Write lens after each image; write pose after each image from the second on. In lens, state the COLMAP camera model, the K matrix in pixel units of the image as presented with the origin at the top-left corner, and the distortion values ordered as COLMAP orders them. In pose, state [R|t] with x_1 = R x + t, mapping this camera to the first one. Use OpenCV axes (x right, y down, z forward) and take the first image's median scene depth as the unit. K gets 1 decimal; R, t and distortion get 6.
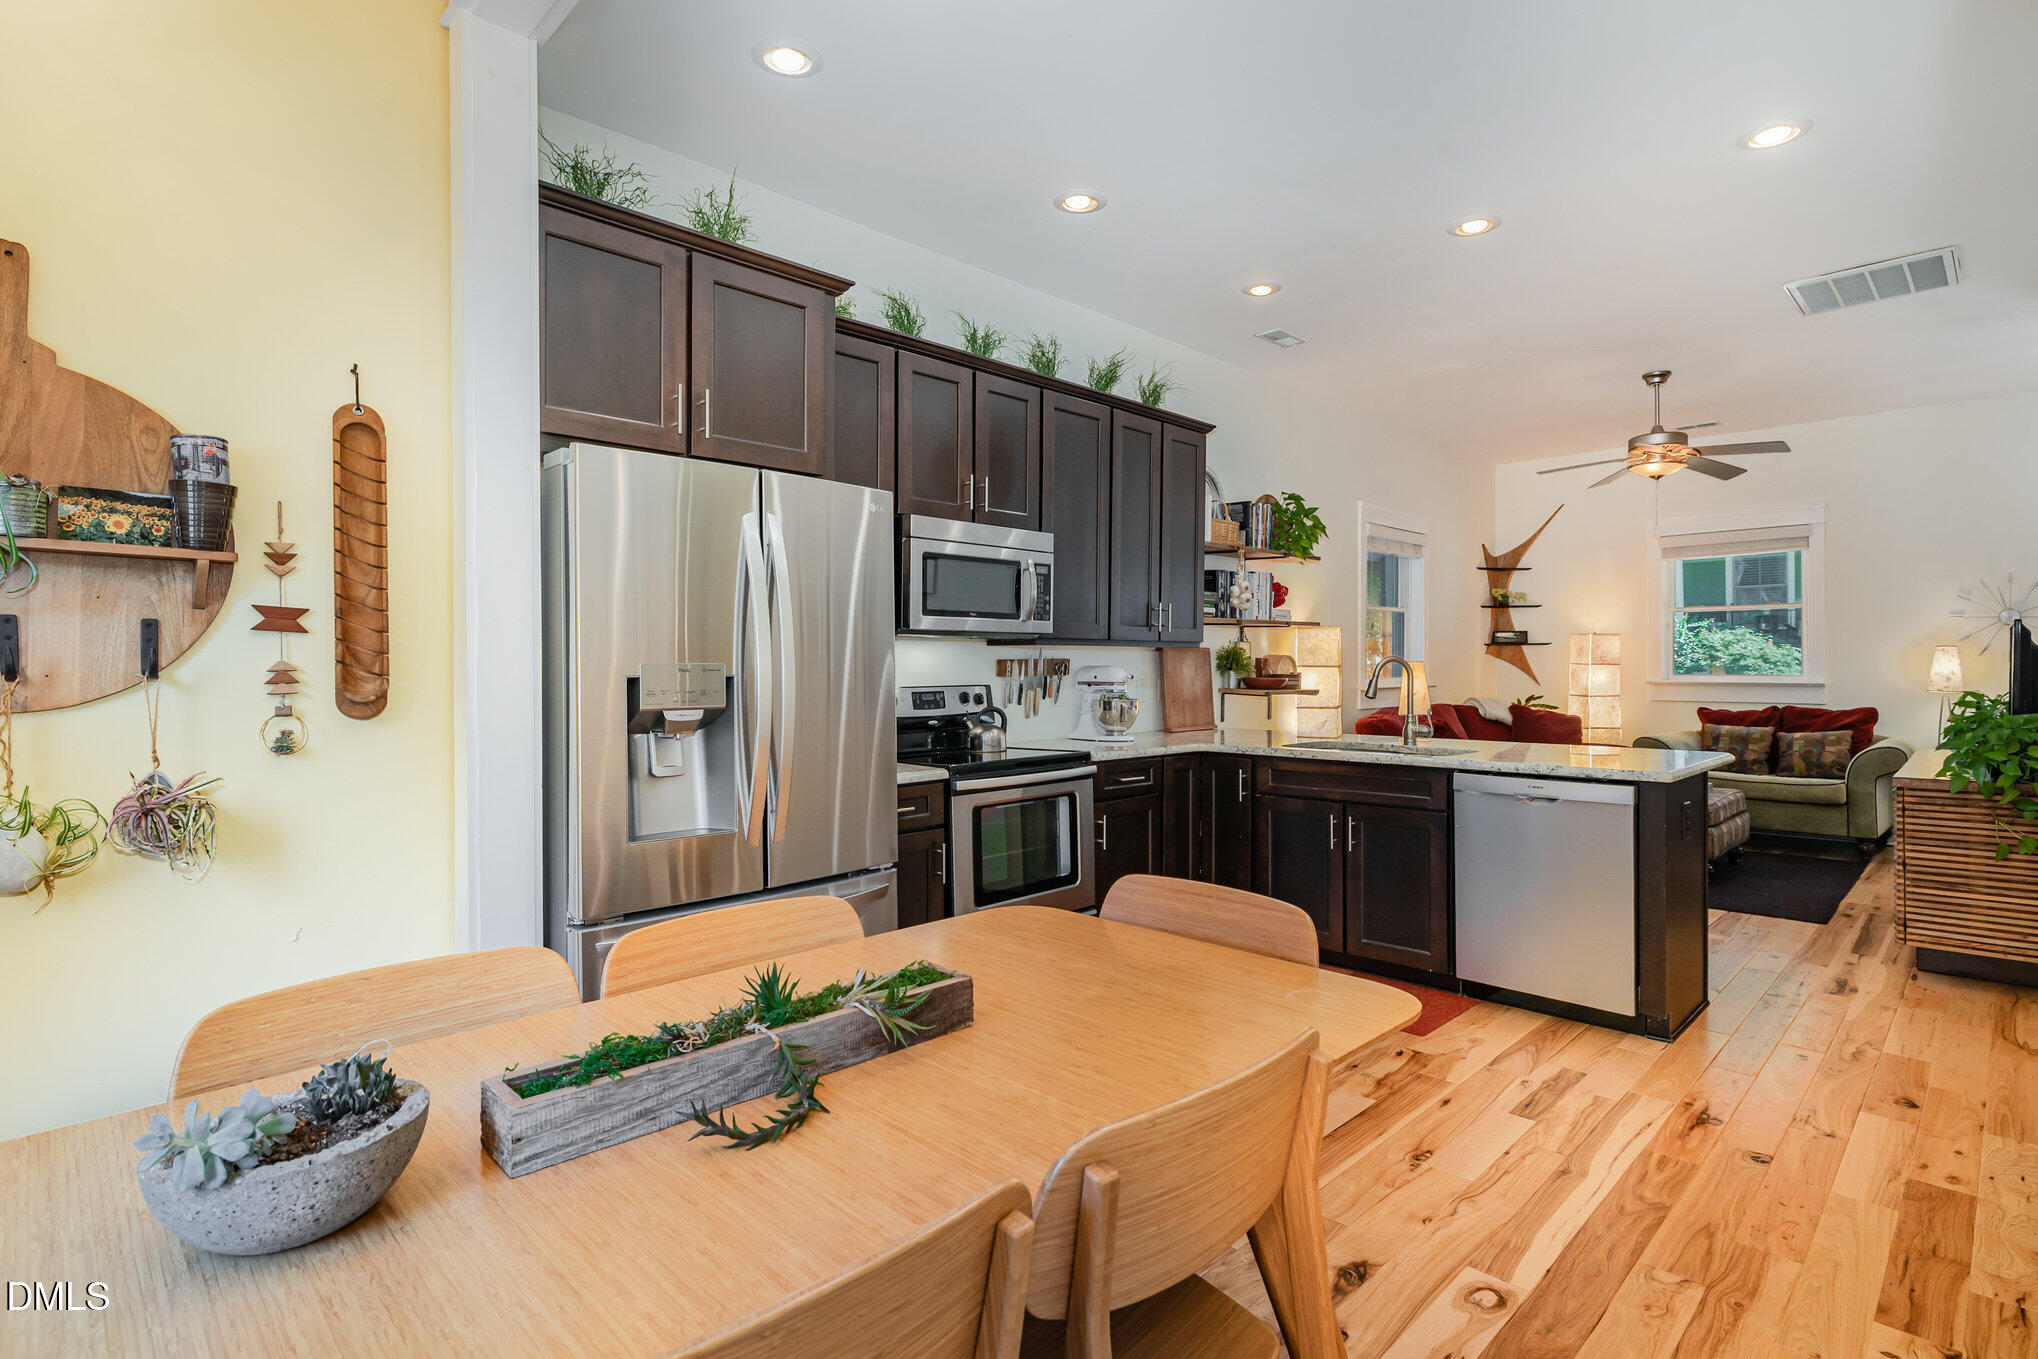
lens RADIAL K [[996.7, 0, 1026.3], [0, 996.7, 666.6], [0, 0, 1]] dist [0.002447, 0.001115]
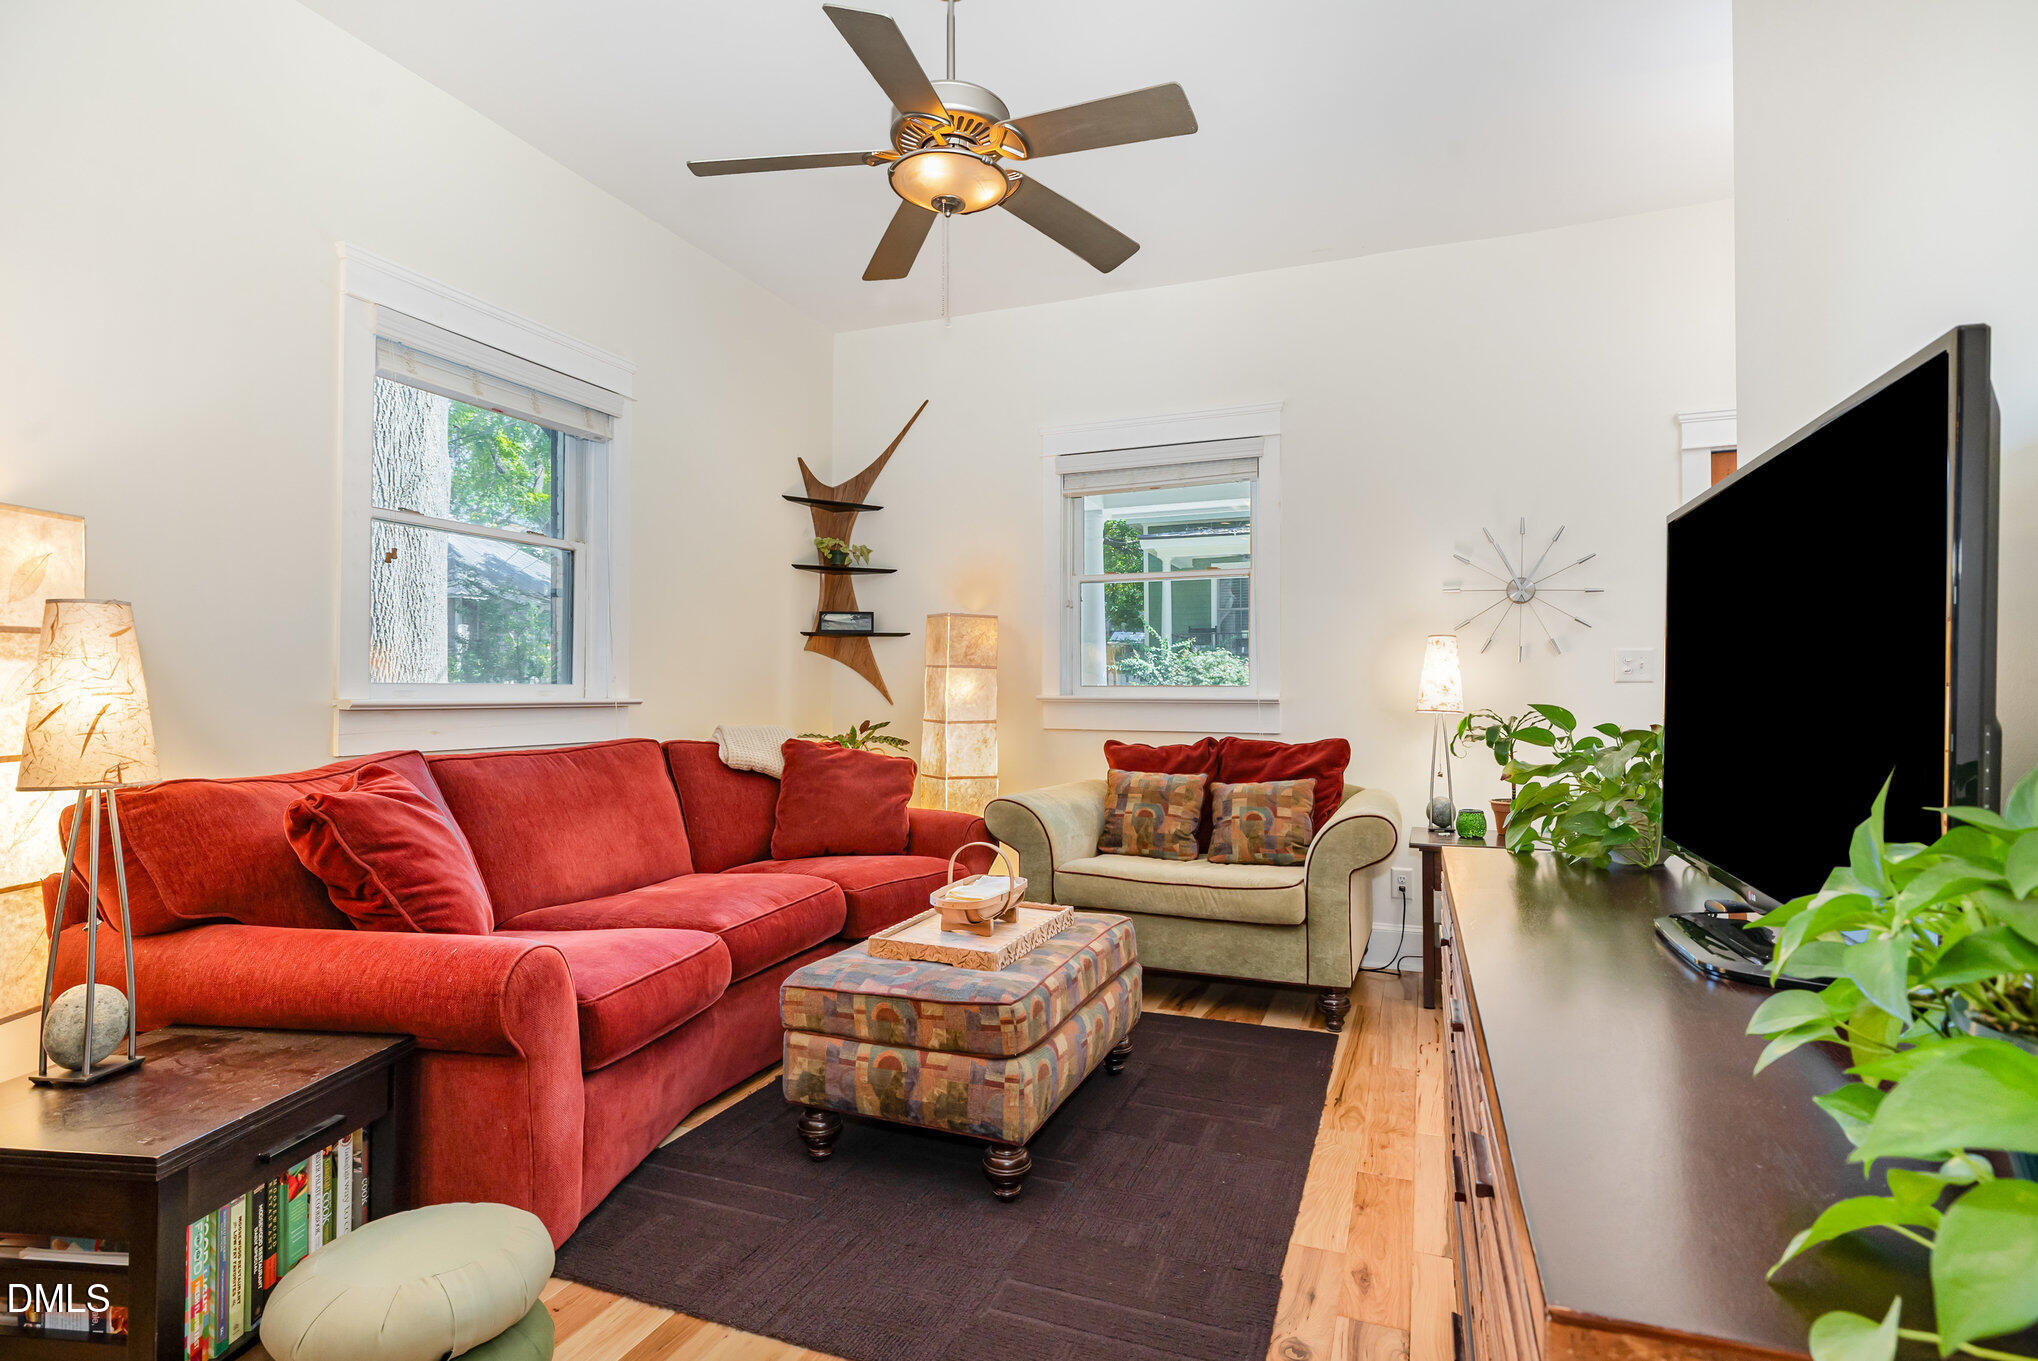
lens RADIAL K [[996.7, 0, 1020.0], [0, 996.7, 693.1], [0, 0, 1]] dist [0.002447, 0.001115]
pose [[0.920210, 0.007548, 0.391353, 0.420234], [-0.006524, 0.999971, -0.003946, 0.016415], [-0.391371, 0.001078, 0.920232, 0.507651]]
